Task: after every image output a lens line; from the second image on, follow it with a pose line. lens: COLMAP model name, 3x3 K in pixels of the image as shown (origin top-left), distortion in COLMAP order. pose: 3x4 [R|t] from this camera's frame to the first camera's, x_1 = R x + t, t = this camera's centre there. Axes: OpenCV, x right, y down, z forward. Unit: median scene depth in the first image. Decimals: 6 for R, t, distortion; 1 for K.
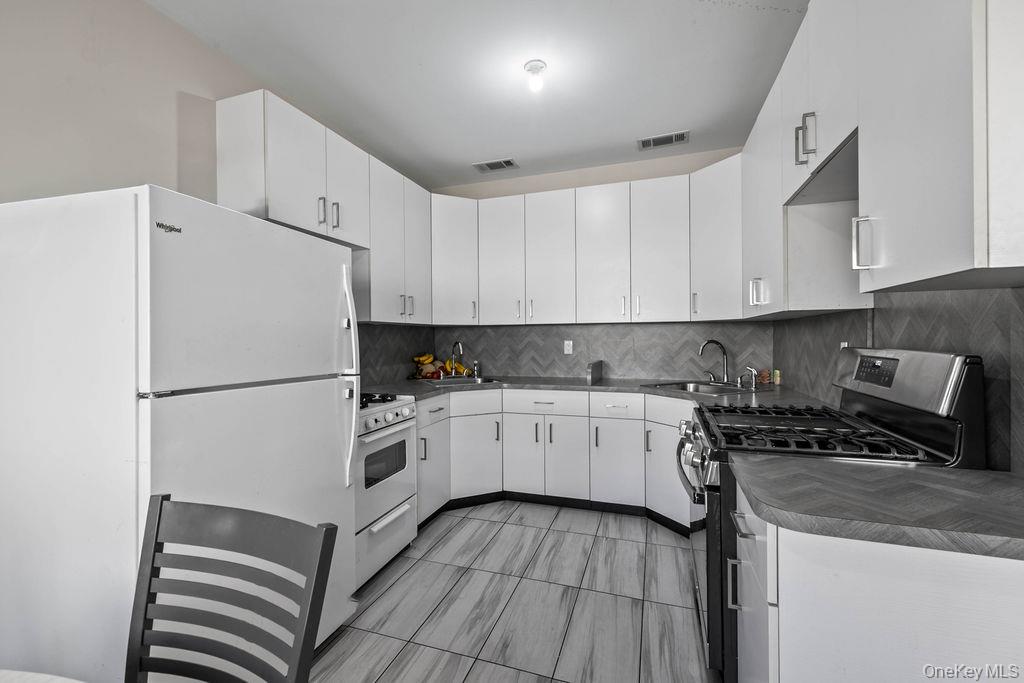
lens RADIAL K [[433.1, 0, 508.0], [0, 433.1, 338.7], [0, 0, 1]] dist [0.002135, -0.000730]
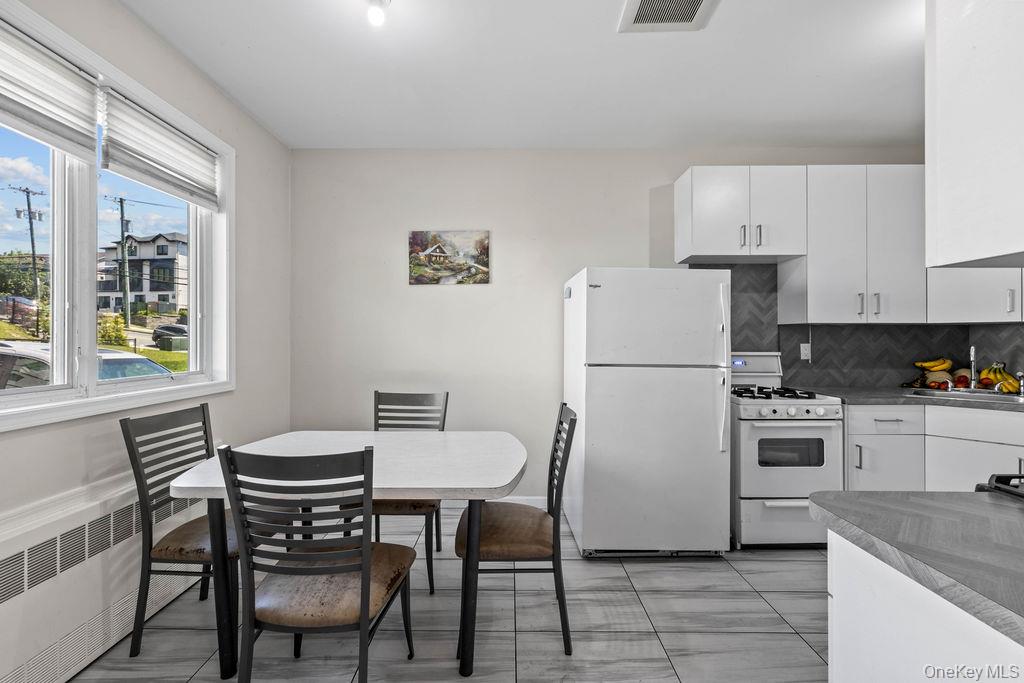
lens RADIAL K [[433.1, 0, 505.4], [0, 433.1, 335.5], [0, 0, 1]] dist [0.002135, -0.000730]
pose [[0.313808, 0.000045, -0.949486, 0.430130], [-0.005176, 0.999985, -0.001664, -0.004095], [0.949472, 0.005437, 0.313804, -0.026972]]
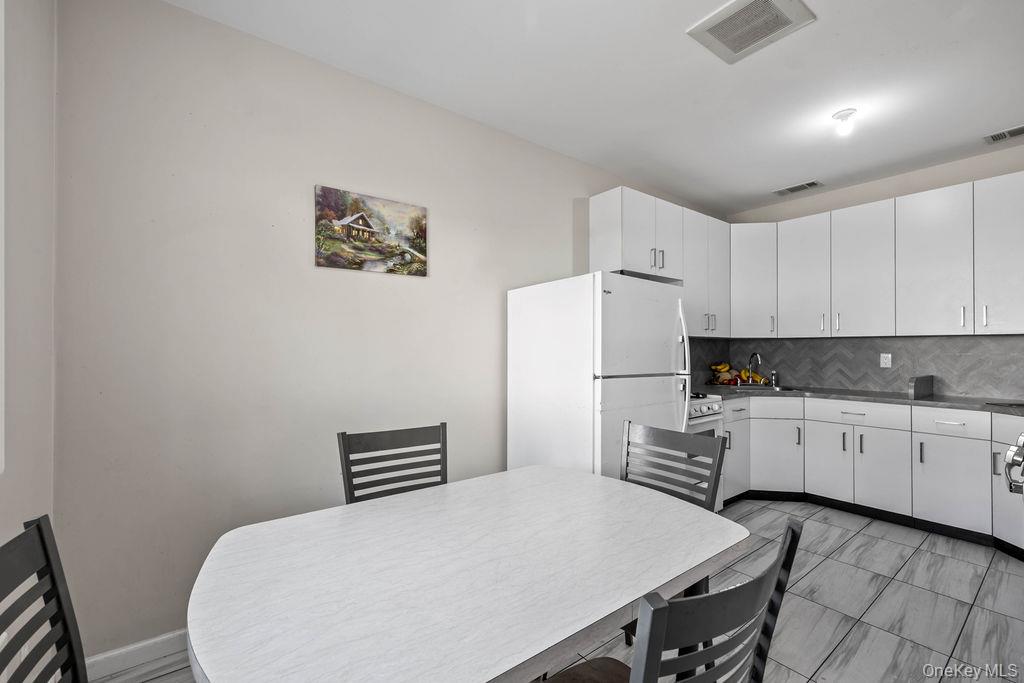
lens RADIAL K [[433.1, 0, 511.0], [0, 433.1, 345.3], [0, 0, 1]] dist [0.002135, -0.000730]
pose [[0.832334, 0.005803, -0.554244, -0.026024], [-0.010648, 0.999928, -0.005522, -0.000085], [0.554172, 0.010498, 0.832336, -0.342284]]
